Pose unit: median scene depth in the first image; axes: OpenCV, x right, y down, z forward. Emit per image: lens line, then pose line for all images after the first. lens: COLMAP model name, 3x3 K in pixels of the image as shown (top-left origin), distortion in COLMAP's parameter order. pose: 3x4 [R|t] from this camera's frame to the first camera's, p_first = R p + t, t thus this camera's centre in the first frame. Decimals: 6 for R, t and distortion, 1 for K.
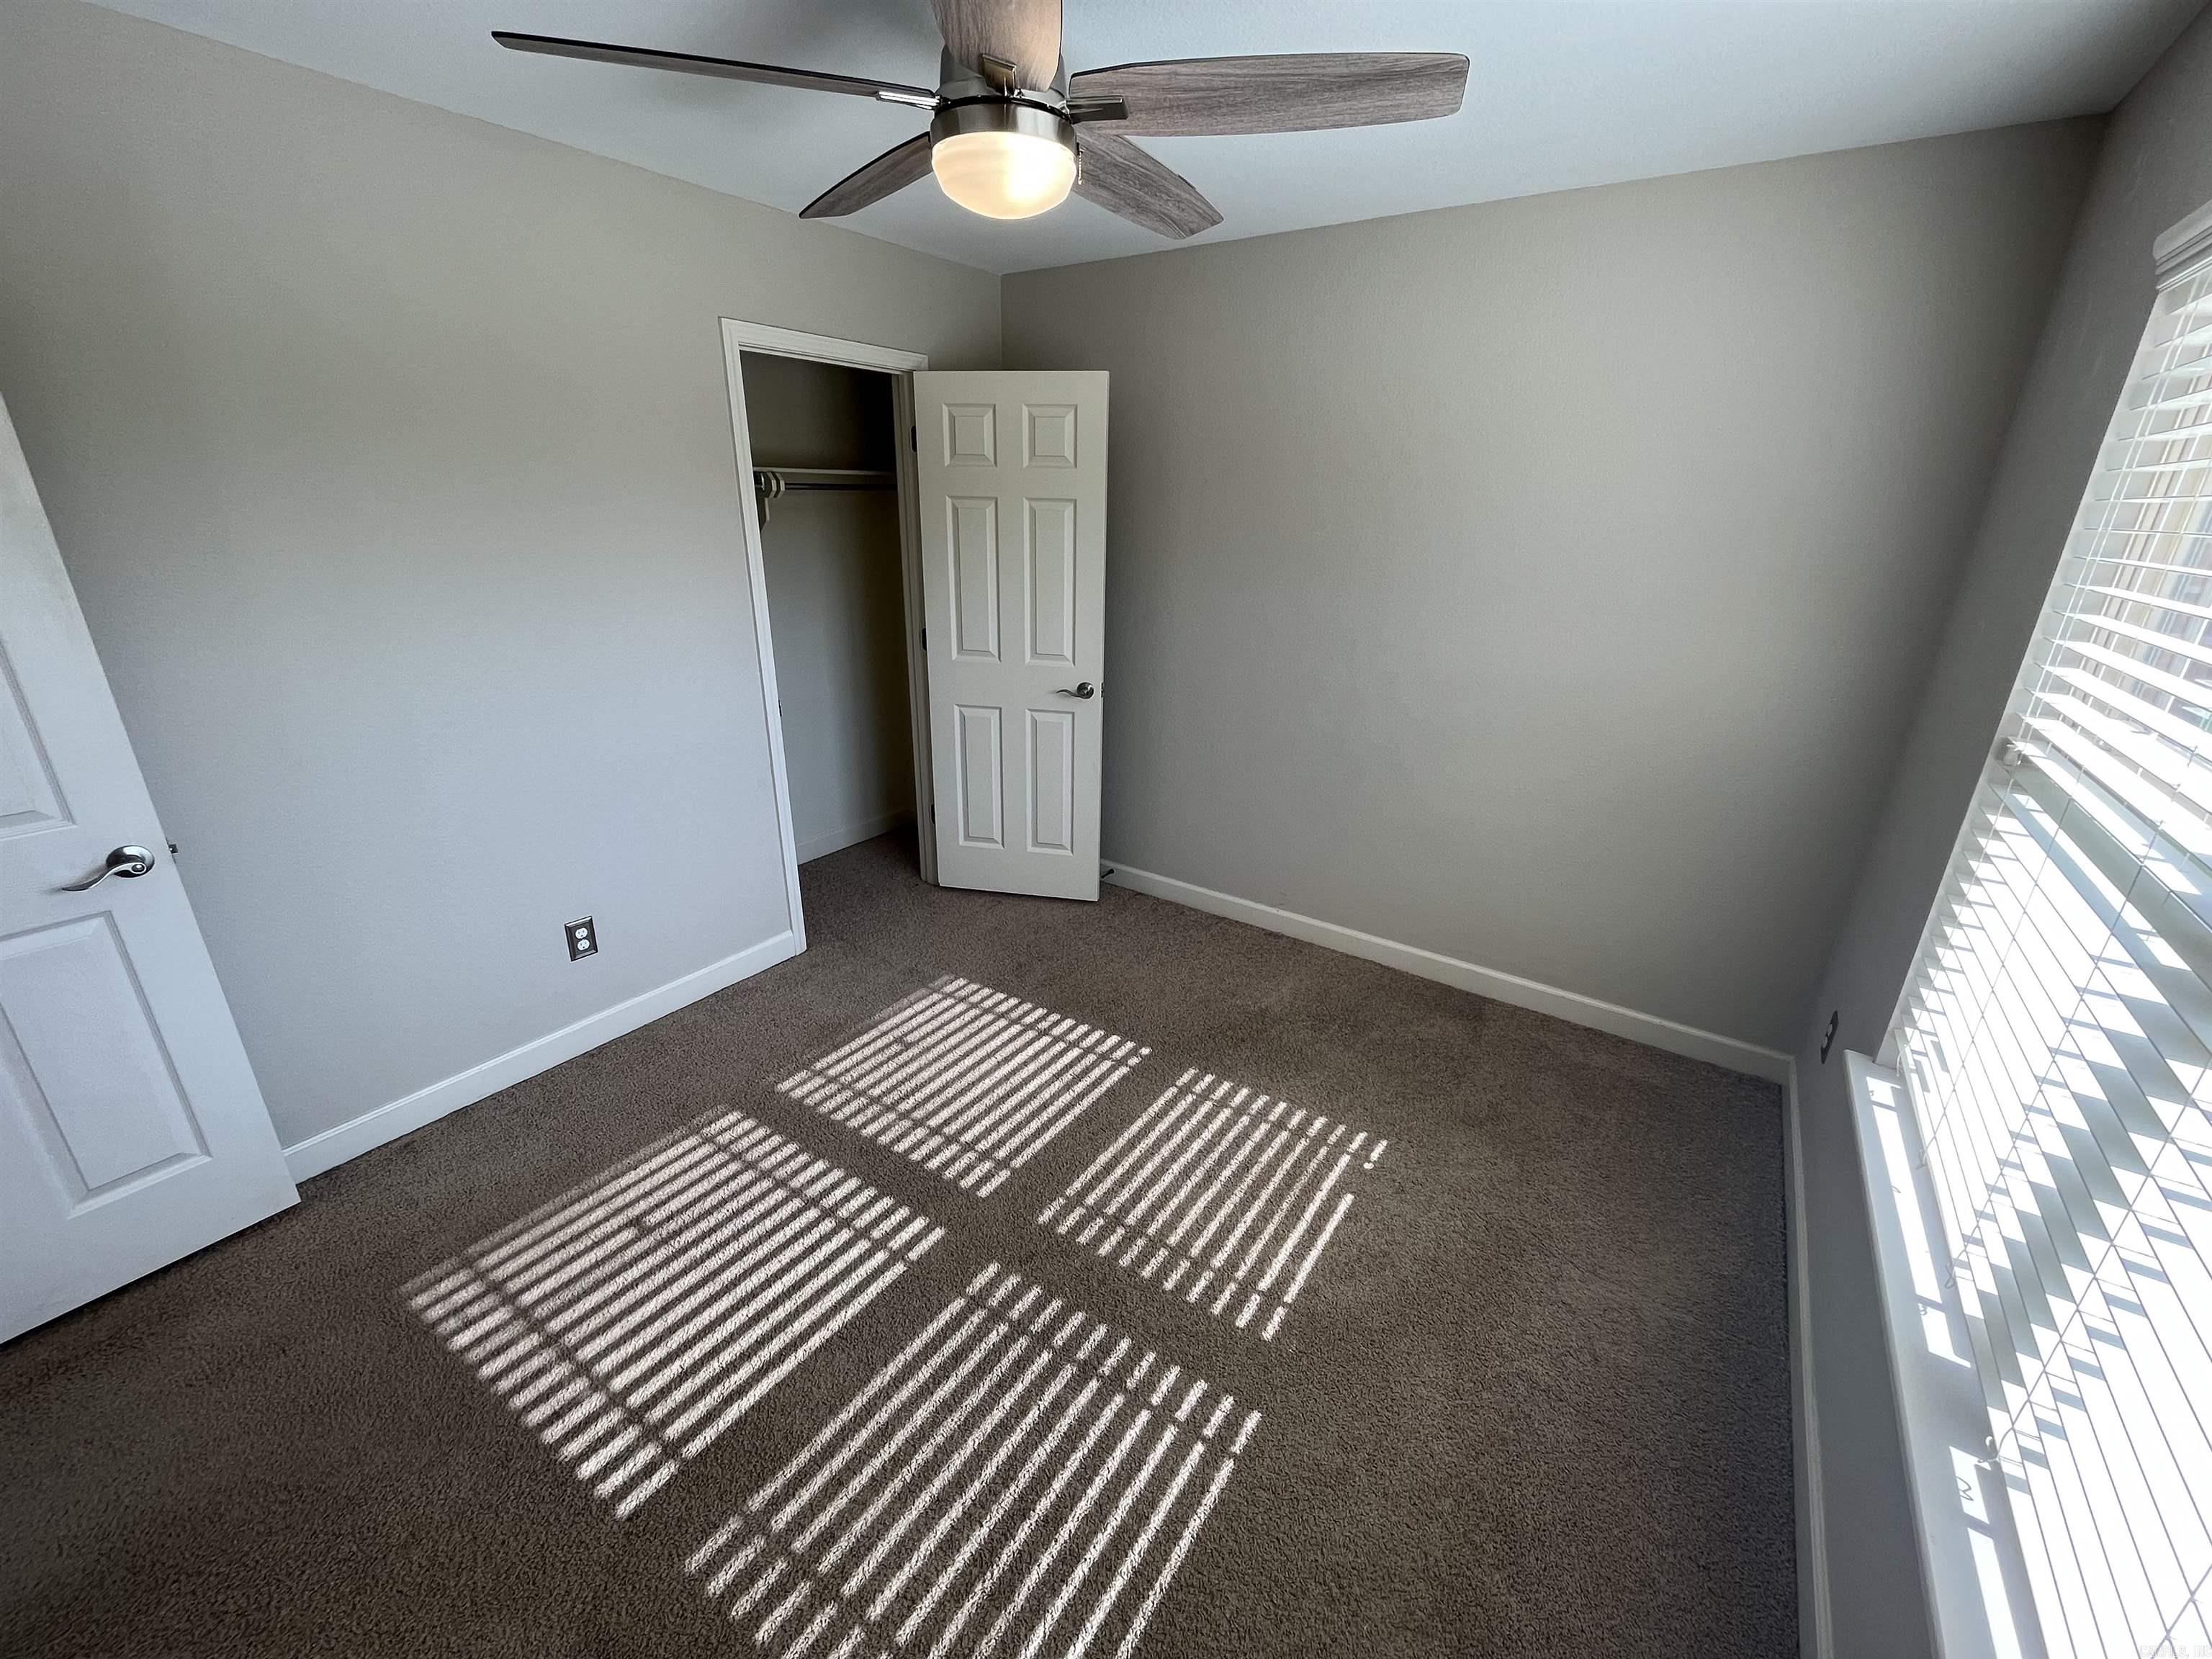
lens RADIAL K [[891.7, 0, 1107.4], [0, 891.7, 830.9], [0, 0, 1]] dist [-0.002365, -0.000771]
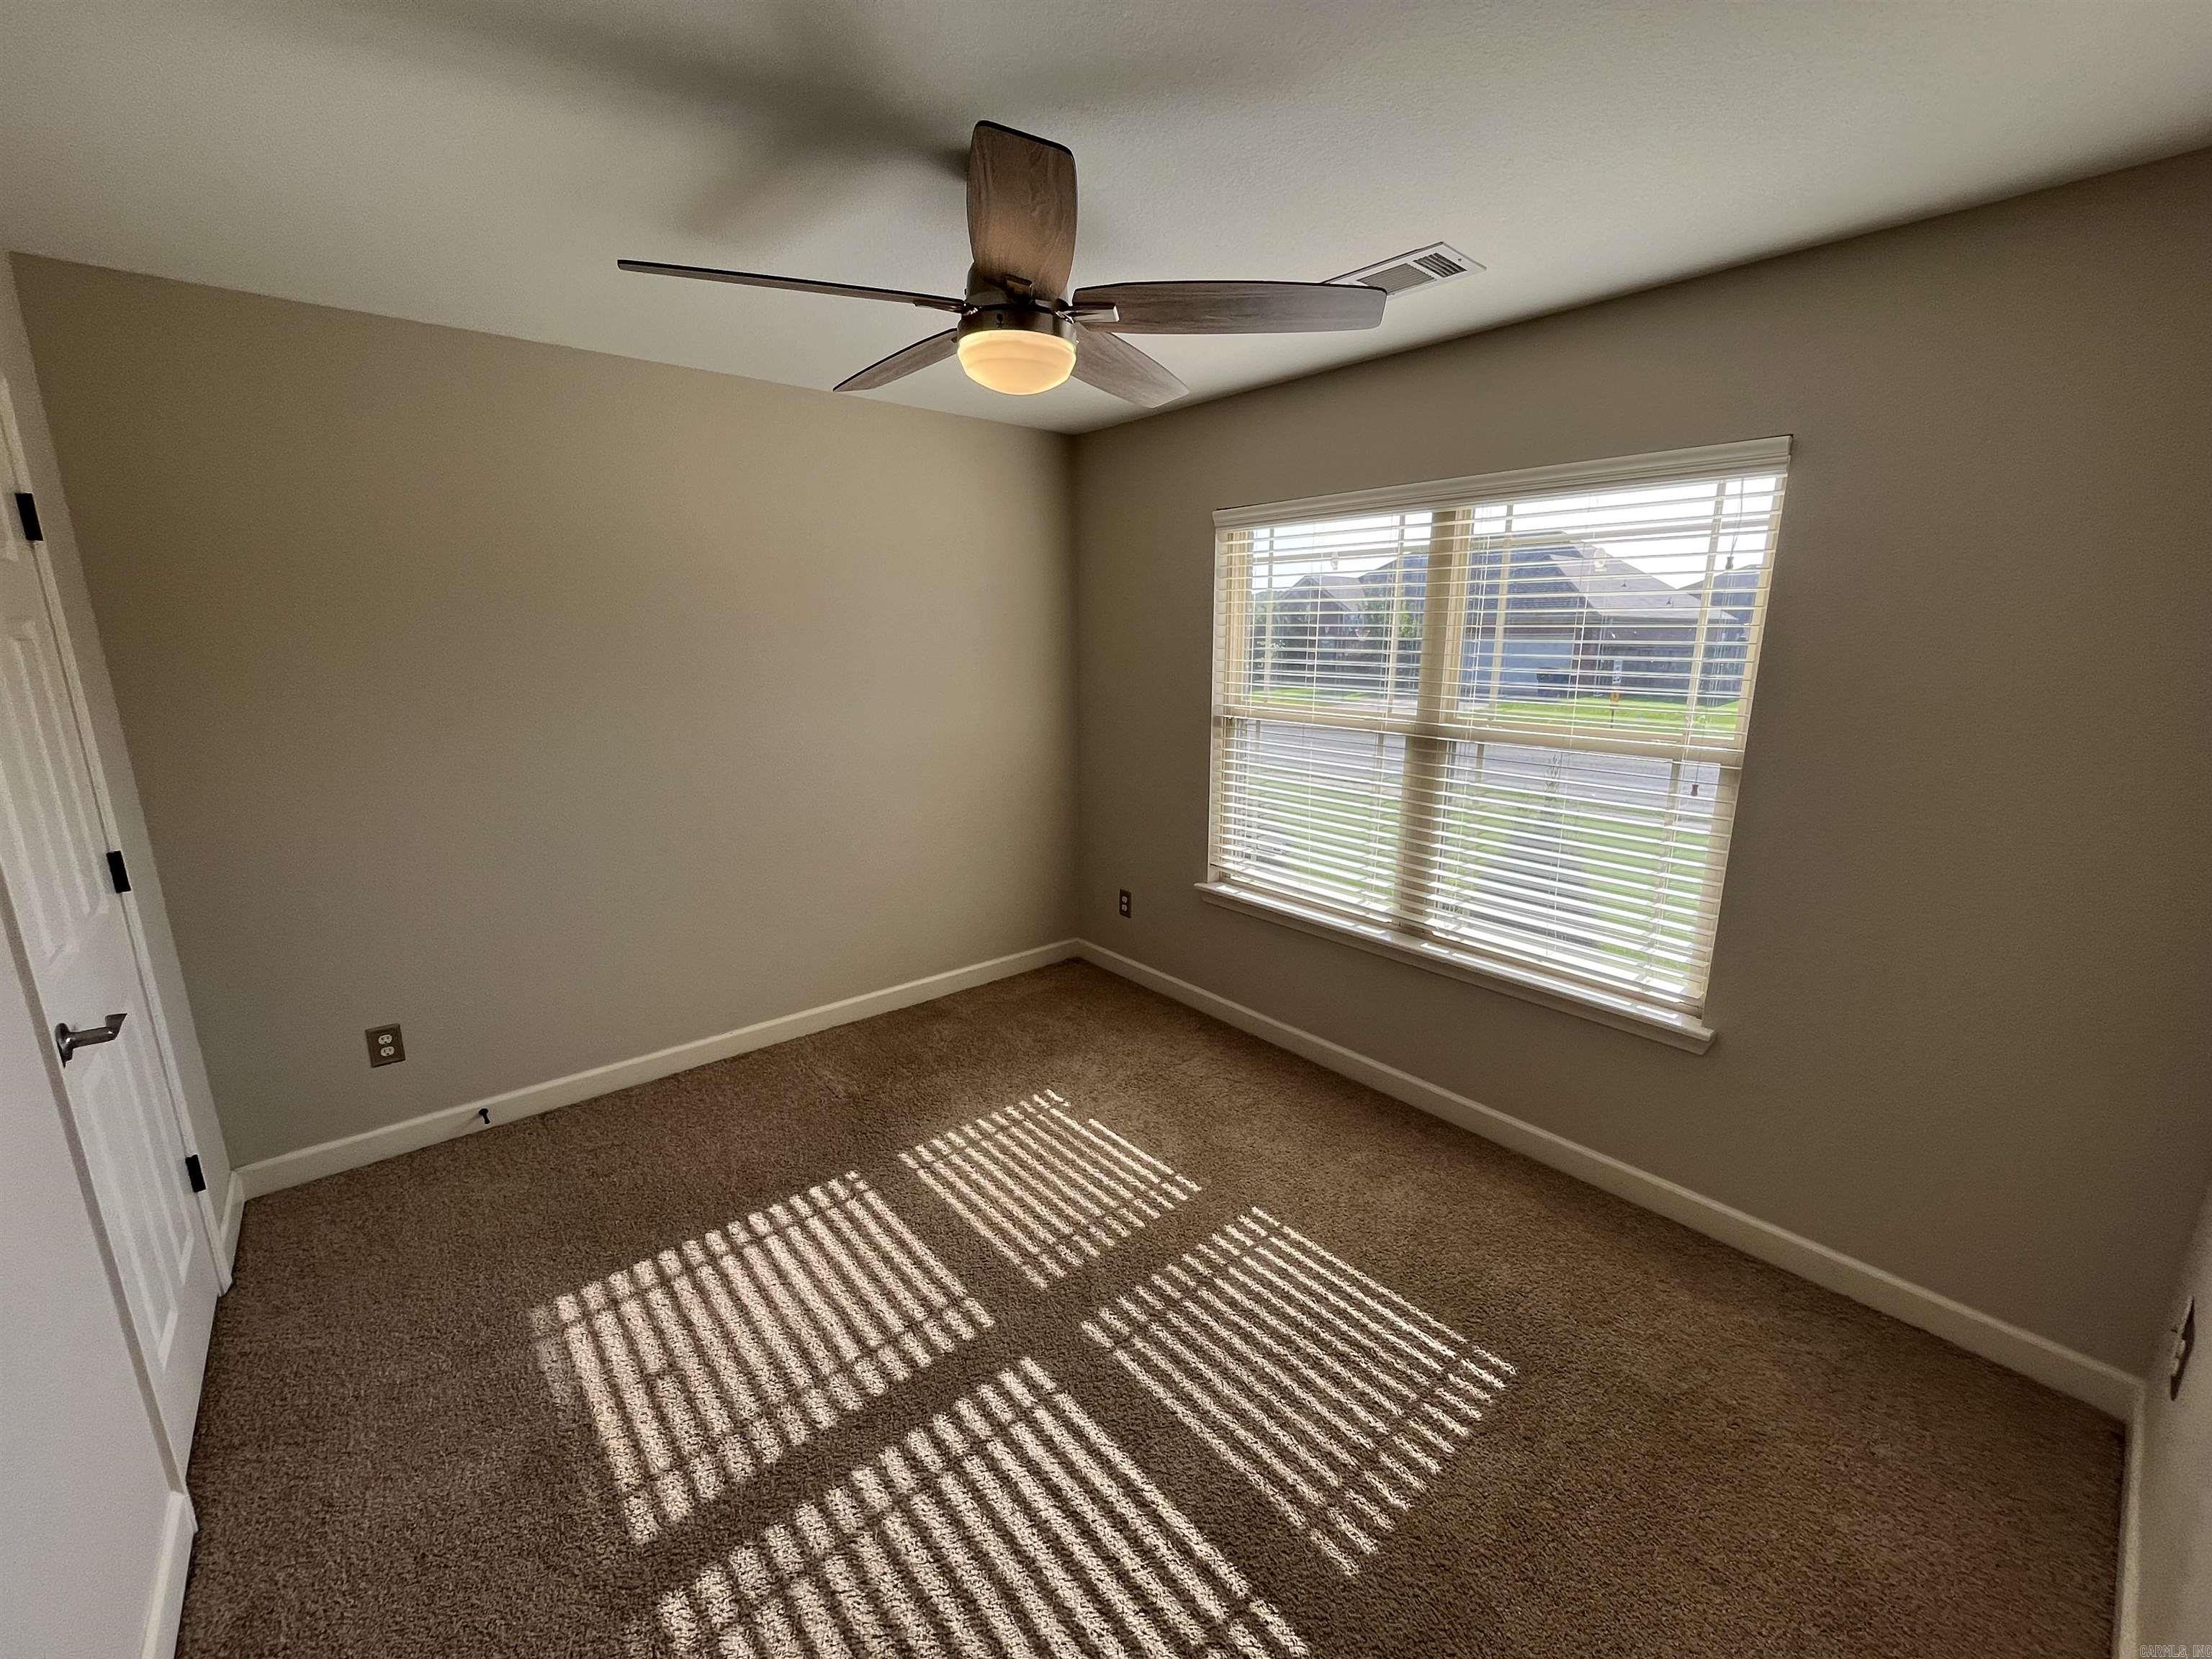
lens RADIAL K [[891.7, 0, 1107.4], [0, 891.7, 830.9], [0, 0, 1]] dist [-0.002365, -0.000771]
pose [[0.262701, -0.235104, 0.935796, -1.002348], [0.343767, 0.929023, 0.136898, -0.191024], [-0.901561, 0.285733, 0.324876, 0.492187]]
